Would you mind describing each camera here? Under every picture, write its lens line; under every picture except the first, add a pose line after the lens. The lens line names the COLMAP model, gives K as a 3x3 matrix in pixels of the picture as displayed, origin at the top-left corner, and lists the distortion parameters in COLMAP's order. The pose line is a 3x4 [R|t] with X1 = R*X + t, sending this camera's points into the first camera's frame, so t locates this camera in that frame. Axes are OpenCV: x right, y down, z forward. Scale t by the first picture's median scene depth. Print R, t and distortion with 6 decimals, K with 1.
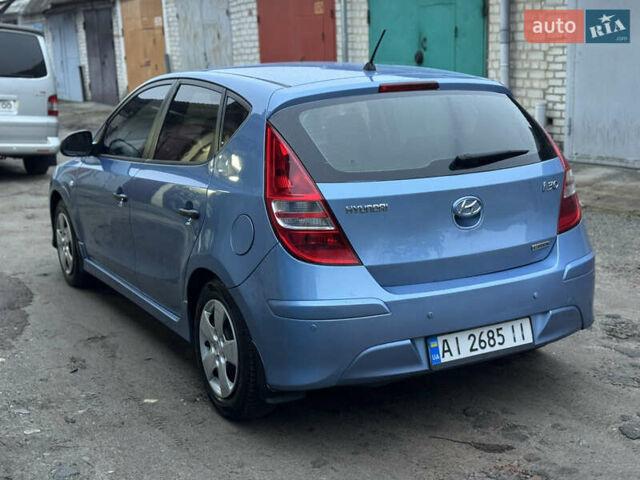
lens RADIAL K [[903.2, 0, 322.6], [0, 903.2, 239.0], [0, 0, 1]] dist [0.112720, 0.000000]
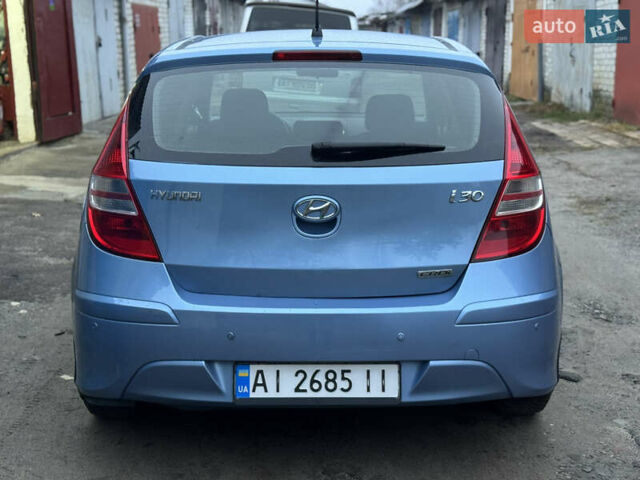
lens RADIAL K [[903.2, 0, 319.1], [0, 903.2, 240.8], [0, 0, 1]] dist [0.112720, 0.000000]
pose [[0.875816, 0.127842, -0.465407, 0.525671], [-0.122204, 0.991598, 0.042413, -0.041346], [0.466919, 0.019729, 0.884080, 0.308406]]
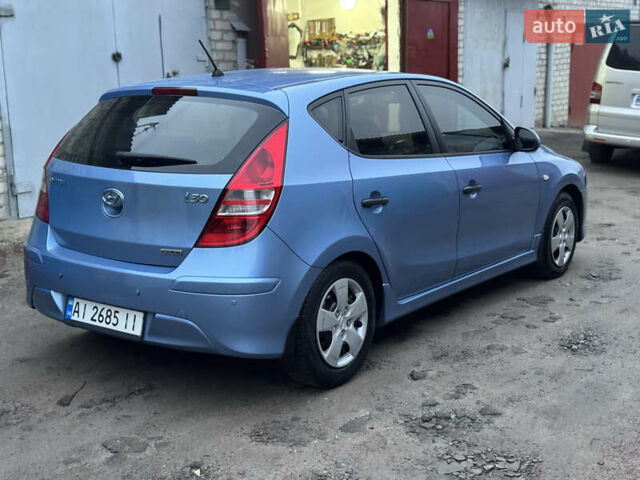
lens RADIAL K [[903.2, 0, 321.1], [0, 903.2, 241.0], [0, 0, 1]] dist [0.112720, 0.000000]
pose [[0.408822, 0.201739, -0.890037, 1.285263], [-0.190147, 0.972687, 0.133133, -0.182974], [0.892586, 0.114810, 0.436016, 0.736770]]
